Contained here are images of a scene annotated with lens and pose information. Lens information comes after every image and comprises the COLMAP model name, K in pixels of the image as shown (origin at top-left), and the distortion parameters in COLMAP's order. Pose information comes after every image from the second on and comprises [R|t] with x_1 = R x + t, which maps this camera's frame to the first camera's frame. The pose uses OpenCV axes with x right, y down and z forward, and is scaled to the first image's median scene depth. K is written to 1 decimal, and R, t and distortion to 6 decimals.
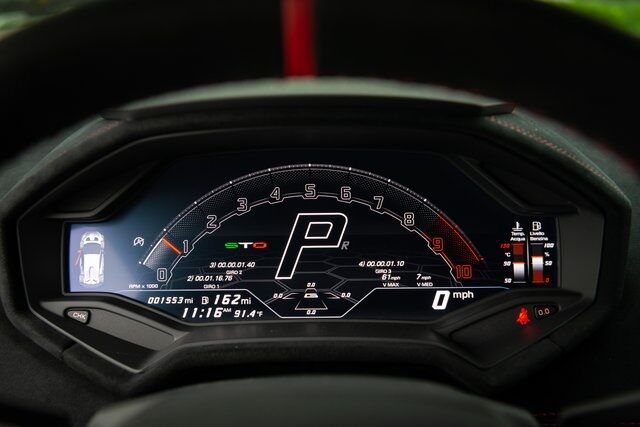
lens RADIAL K [[946.2, 0, 320.0], [0, 946.2, 214.7], [0, 0, 1]] dist [-0.013079, 0.000000]
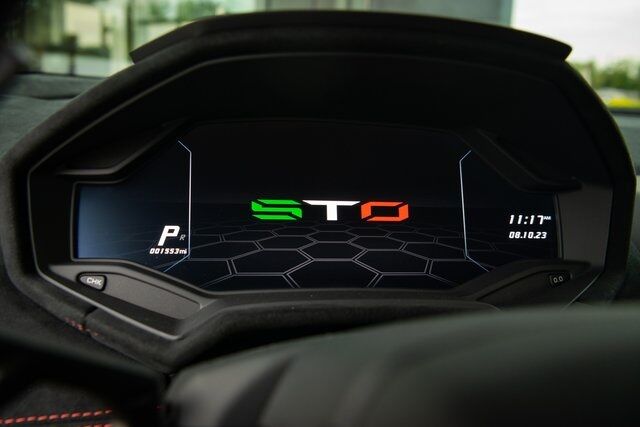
lens RADIAL K [[667.7, 0, 319.7], [0, 667.7, 213.0], [0, 0, 1]] dist [-0.035965, 0.000000]
pose [[0.977341, 0.026873, 0.209960, -0.181542], [-0.011409, 0.997154, -0.074518, 0.088100], [-0.211365, 0.070434, 0.974866, 0.334525]]
